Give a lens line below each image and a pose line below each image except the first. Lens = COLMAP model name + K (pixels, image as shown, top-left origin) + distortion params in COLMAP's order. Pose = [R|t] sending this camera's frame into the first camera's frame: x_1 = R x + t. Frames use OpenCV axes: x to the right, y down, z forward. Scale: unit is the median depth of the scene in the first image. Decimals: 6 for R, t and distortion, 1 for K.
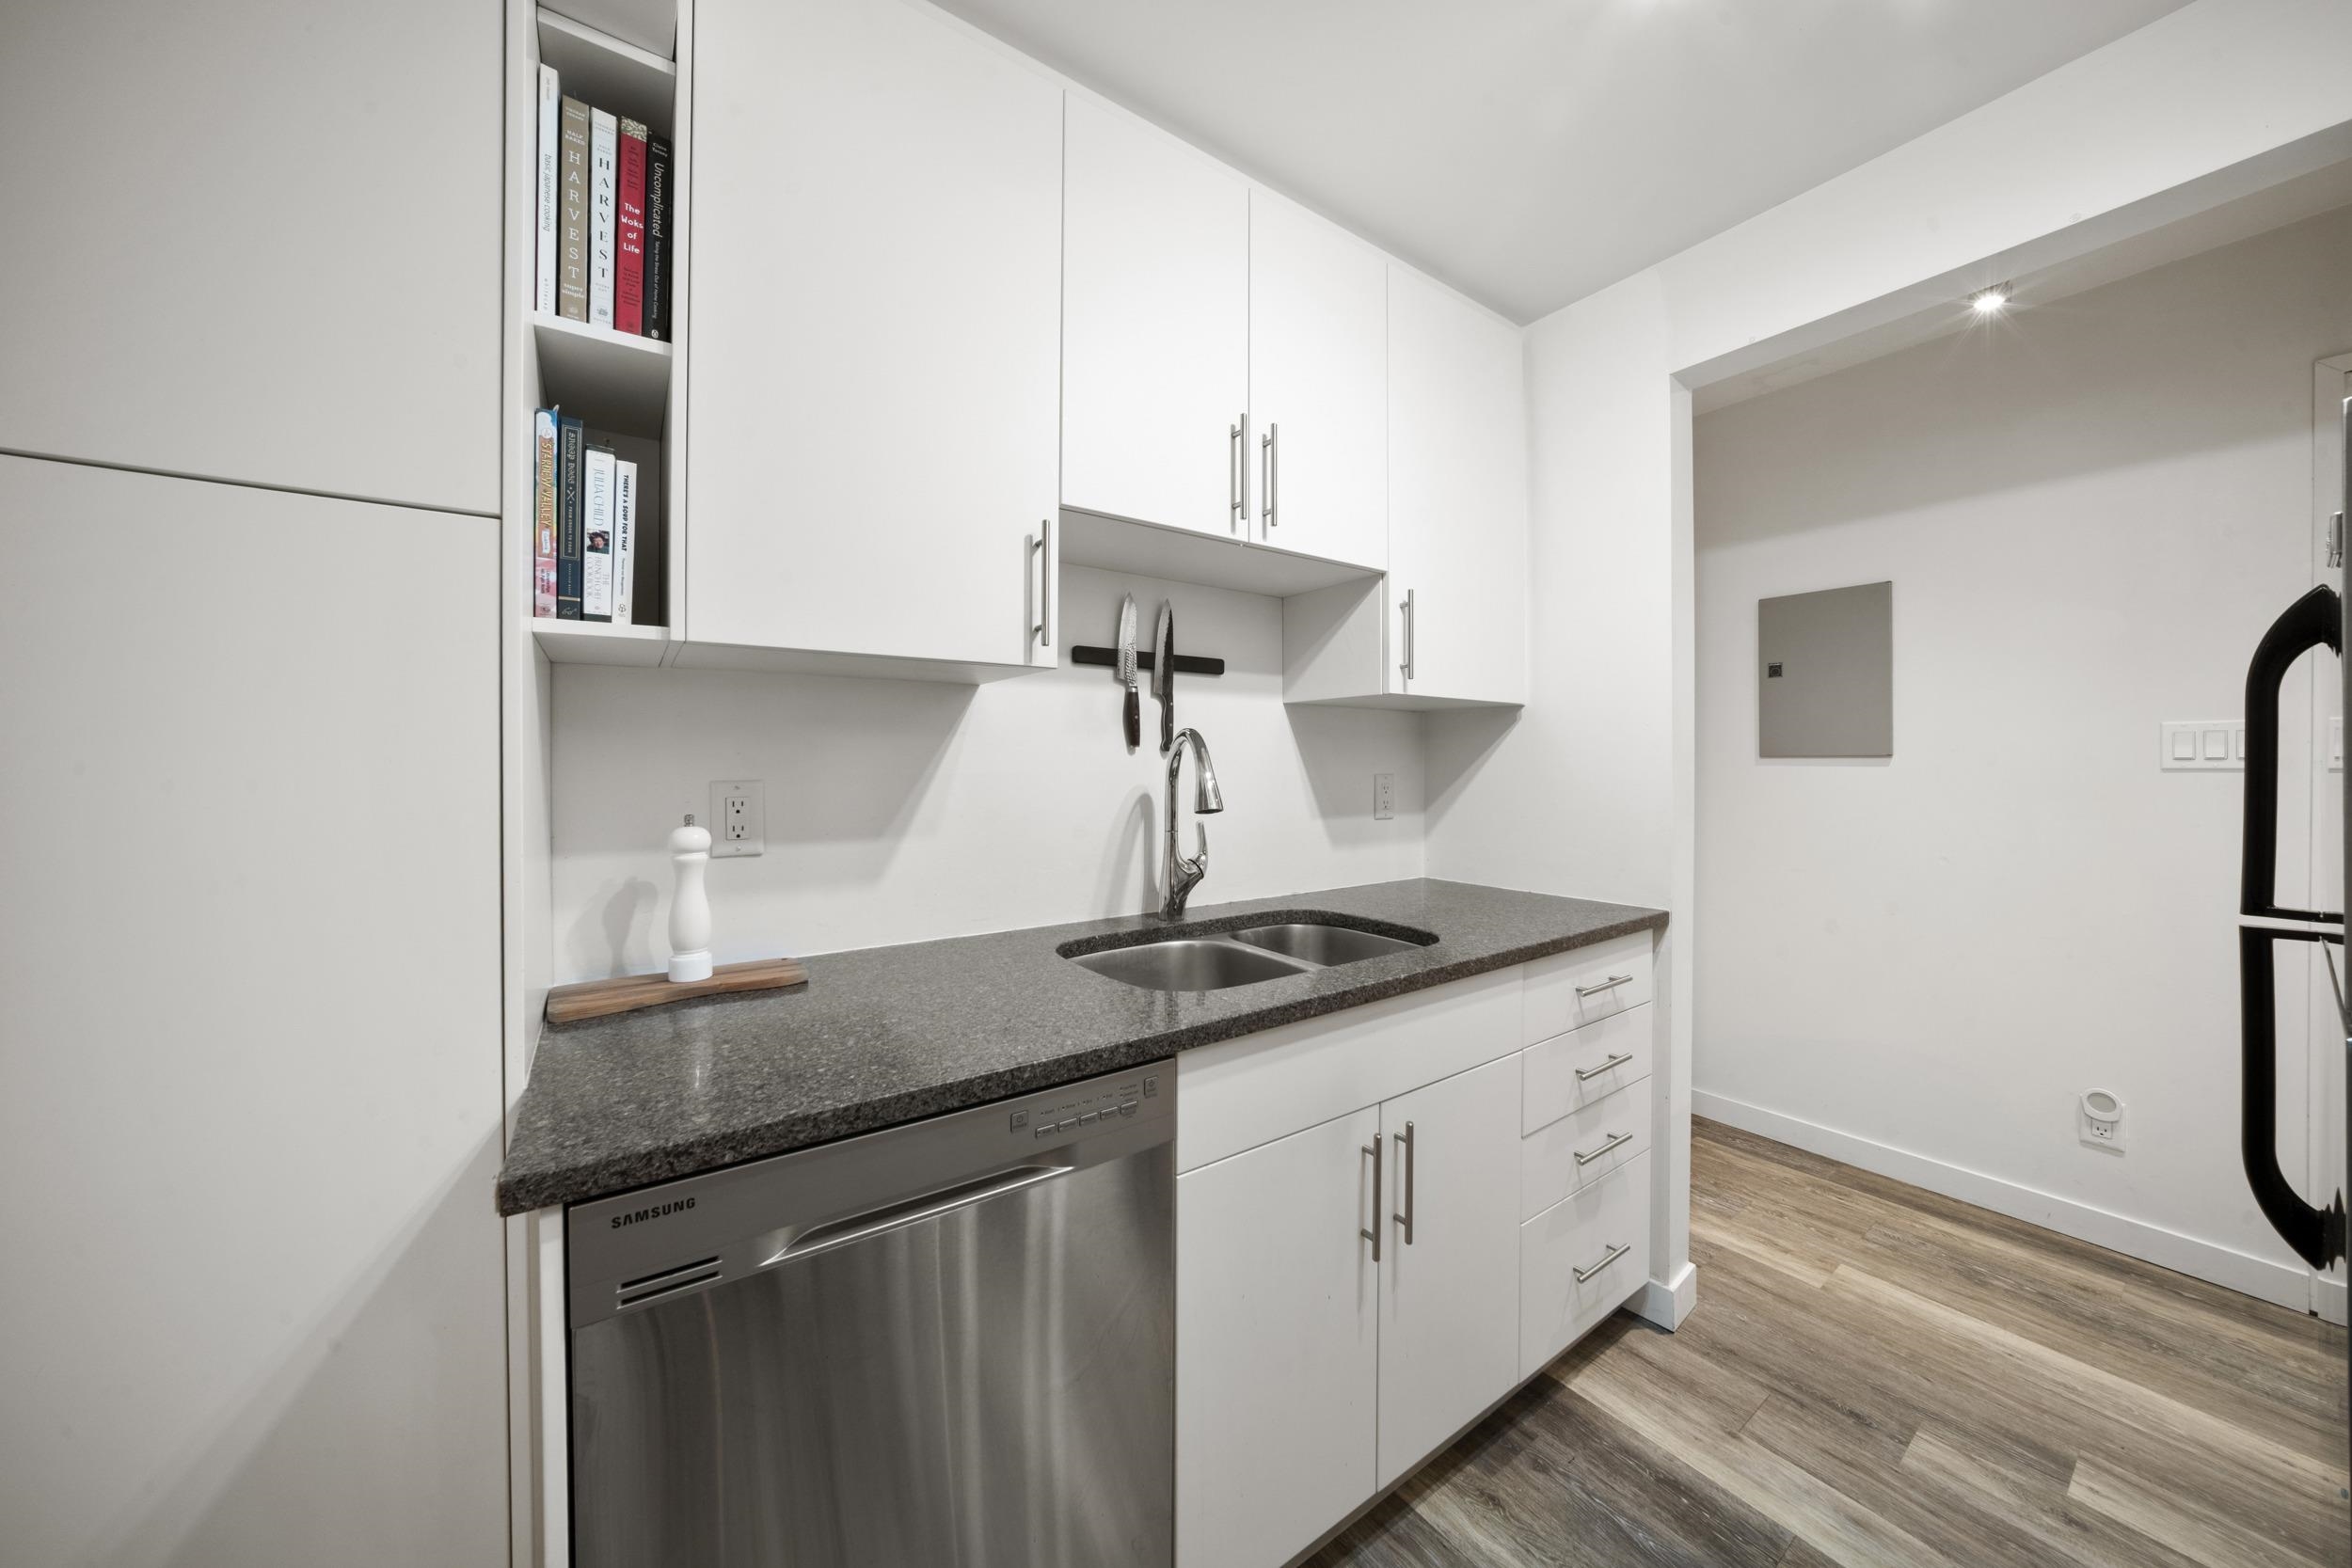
lens RADIAL K [[800.1, 0, 1170.7], [0, 800.1, 767.1], [0, 0, 1]] dist [-0.030055, 0.006652]
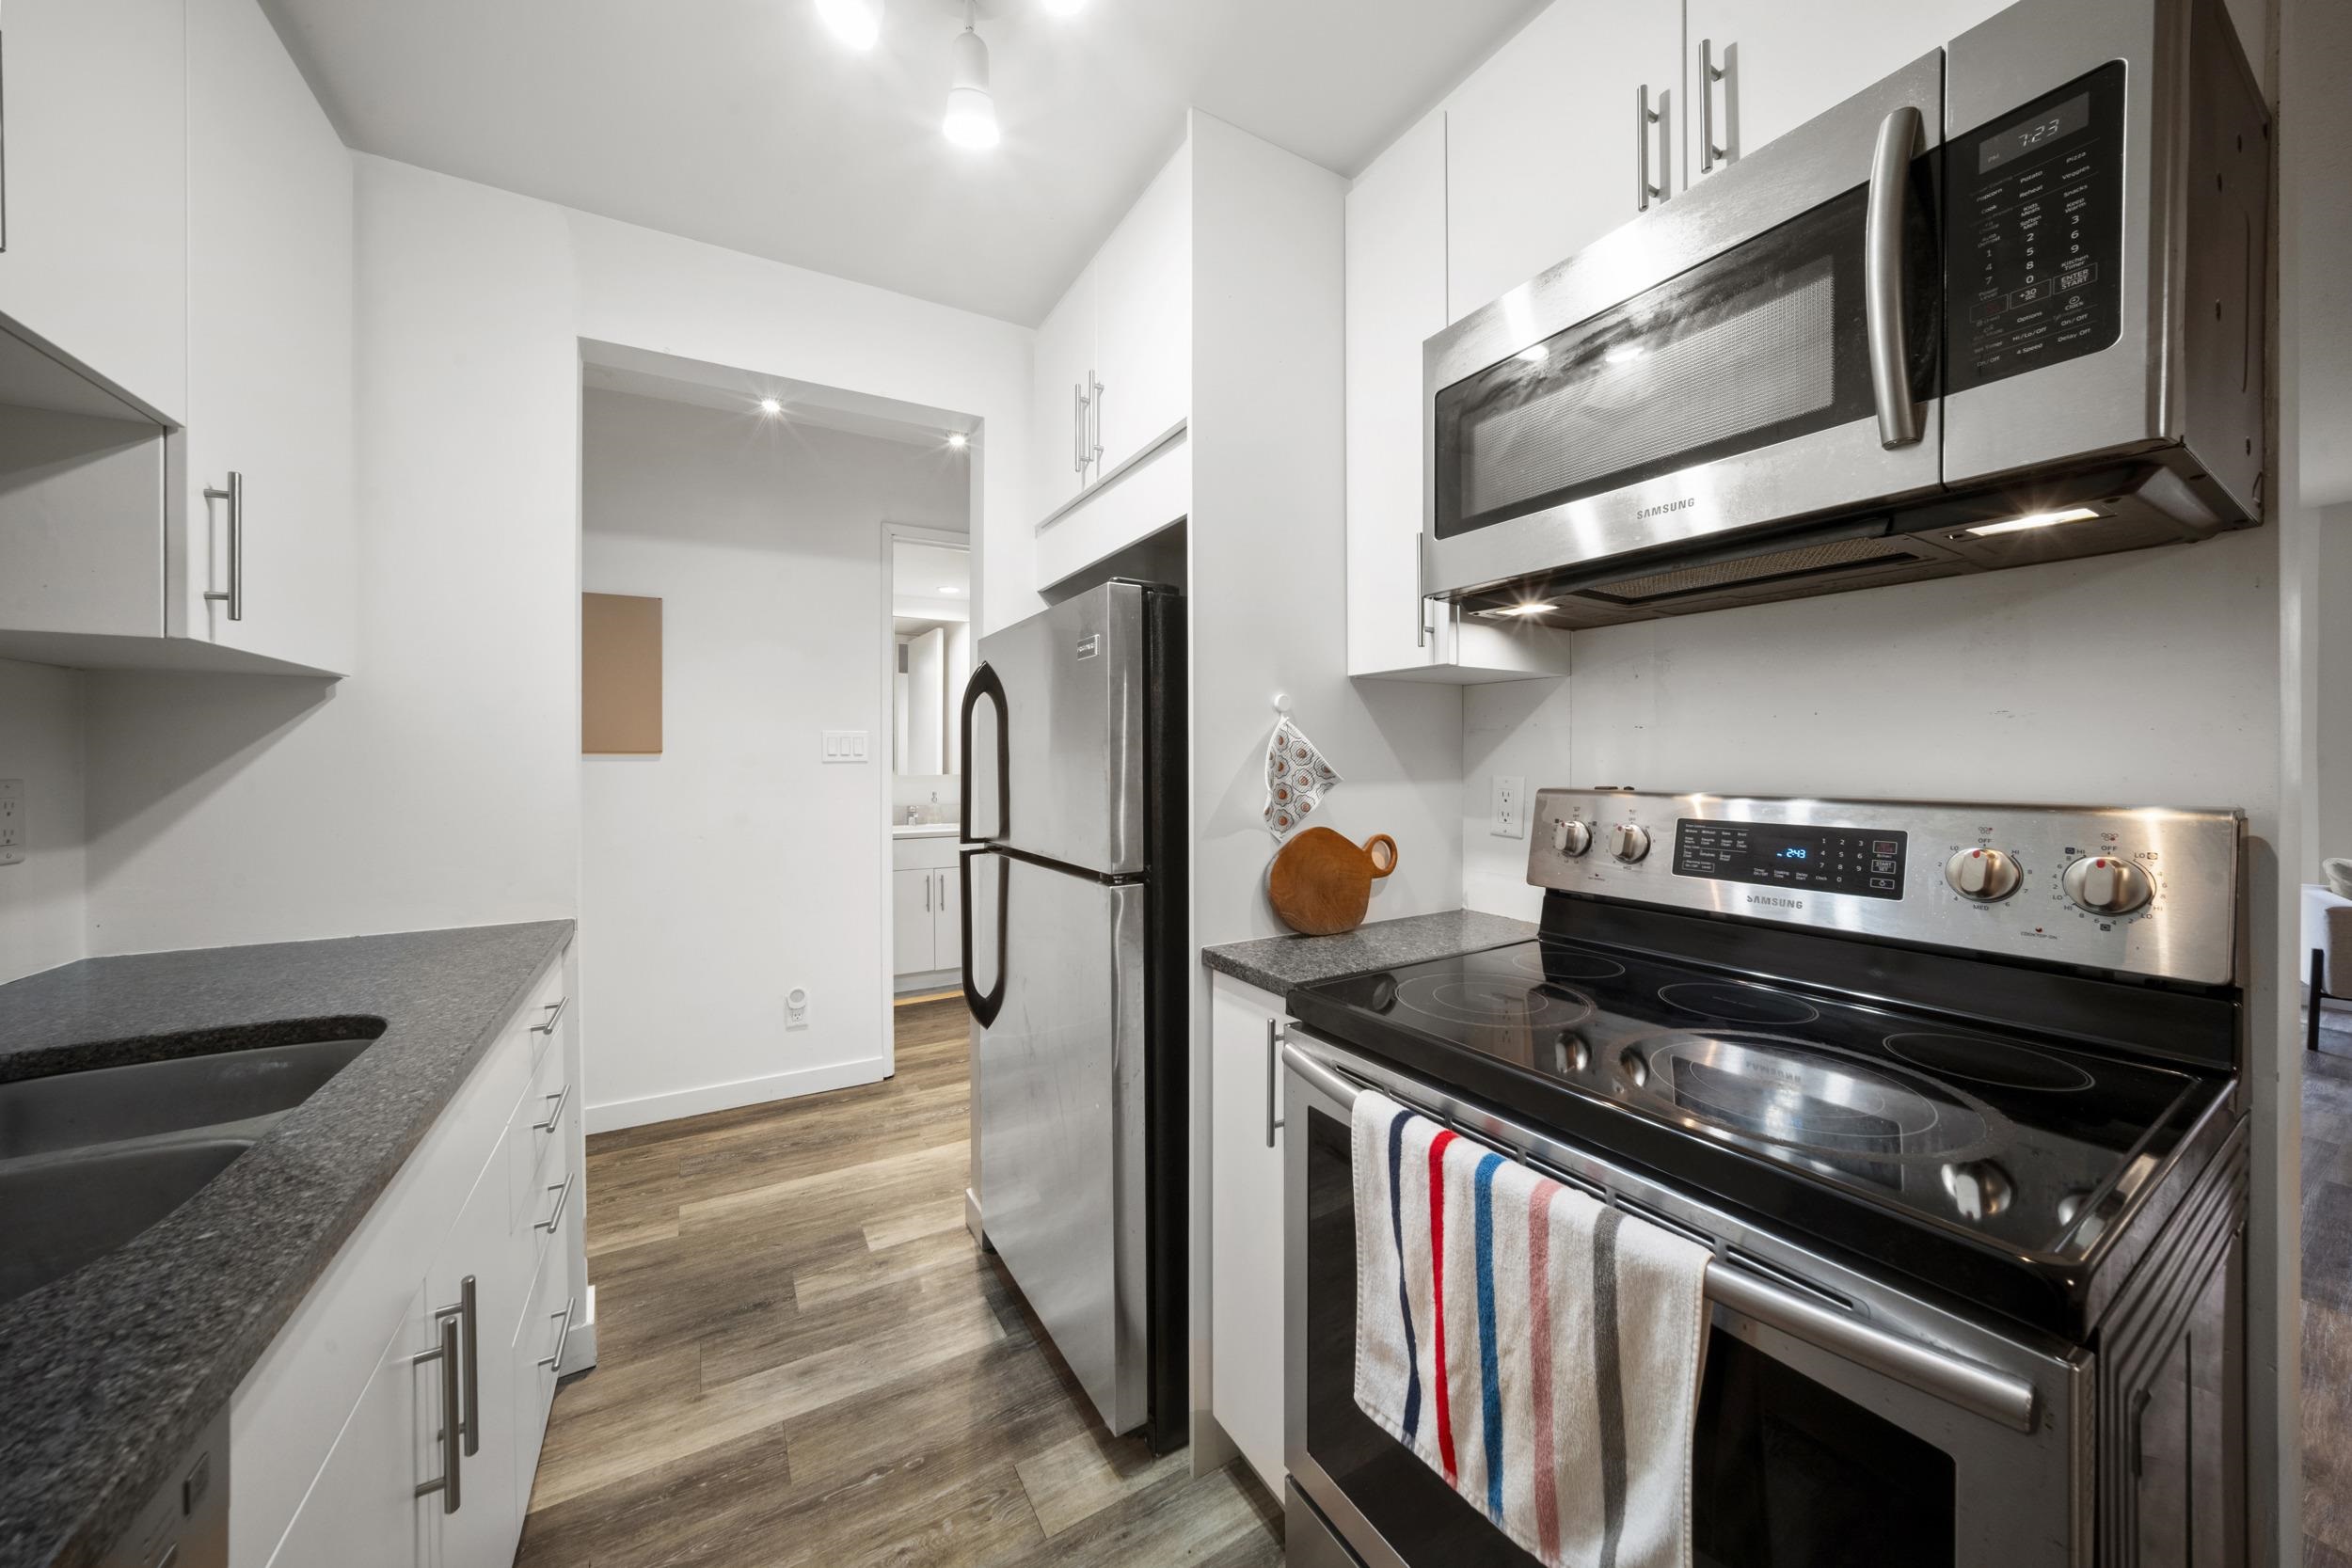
lens RADIAL K [[799.7, 0, 1167.0], [0, 799.7, 762.0], [0, 0, 1]] dist [-0.028898, 0.007184]
pose [[0.078817, -0.004835, 0.996877, -0.270857], [0.006488, 0.999970, 0.004337, 0.000351], [-0.996868, 0.006126, 0.078846, 0.280183]]
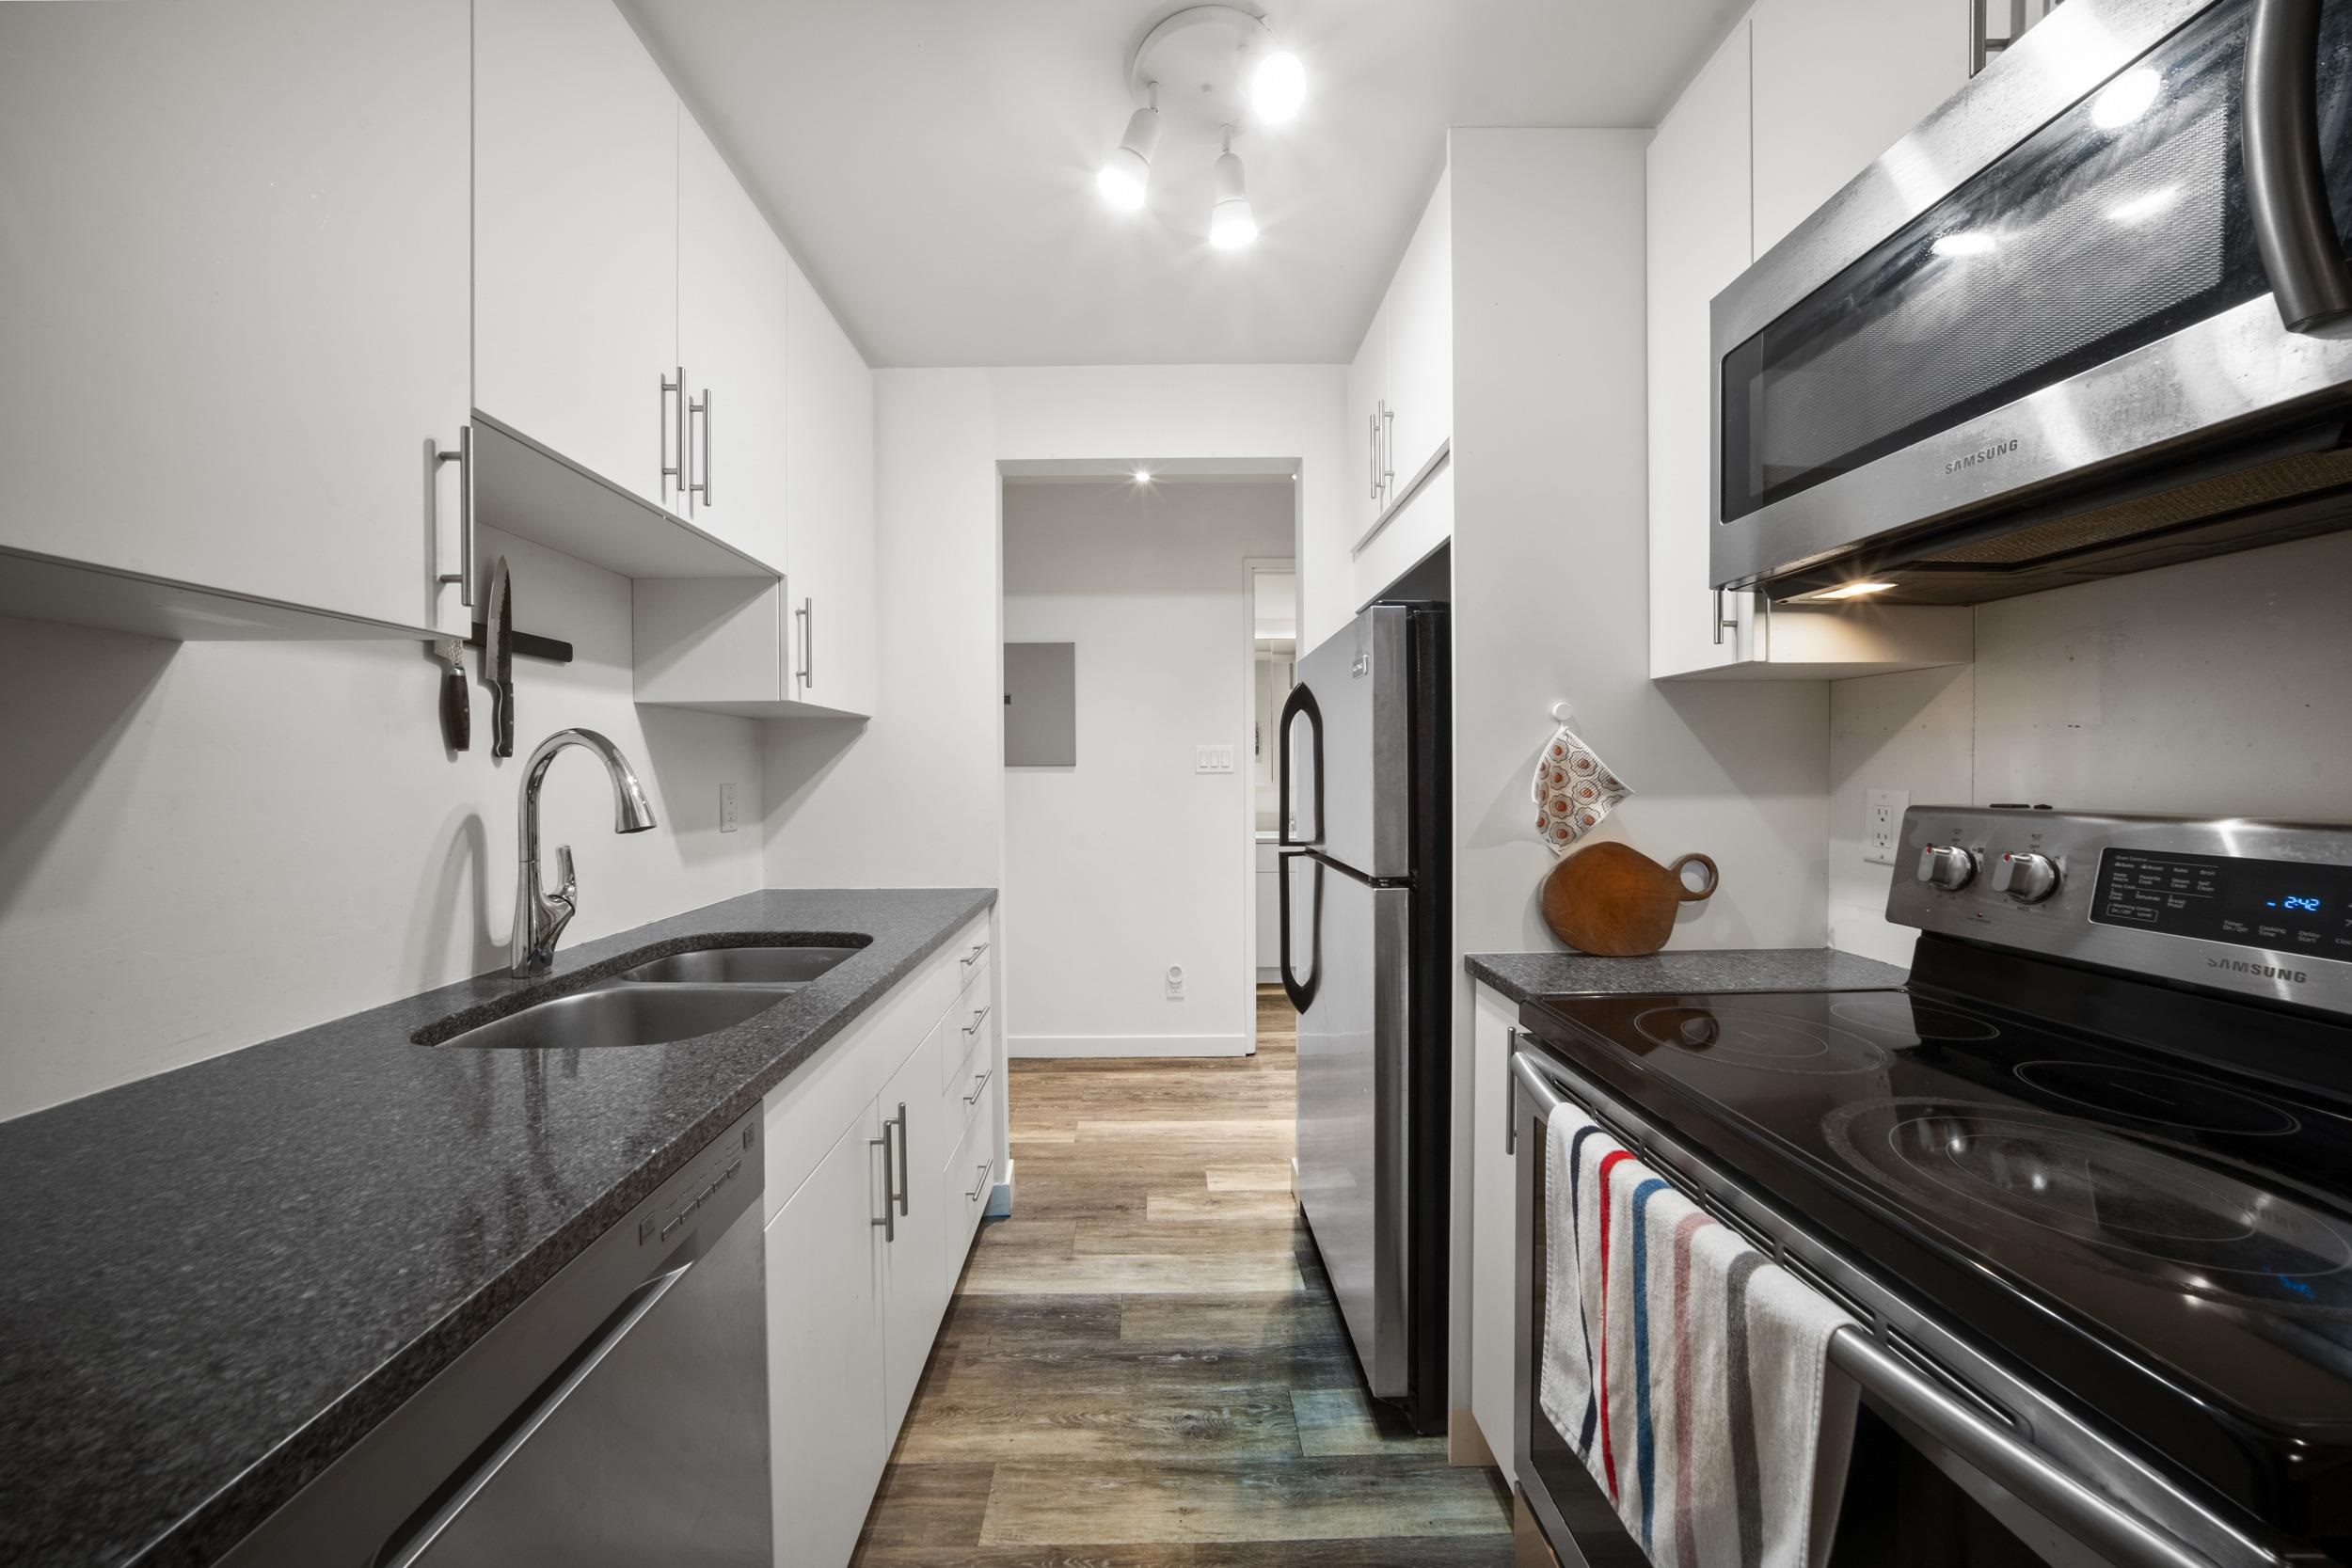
lens RADIAL K [[794.4, 0, 1163.4], [0, 794.4, 786.9], [0, 0, 1]] dist [-0.029001, 0.008621]
pose [[0.557325, -0.020248, 0.830047, -0.319176], [0.009744, 0.999793, 0.017847, 0.000843], [-0.830237, -0.001859, 0.557408, 0.087686]]
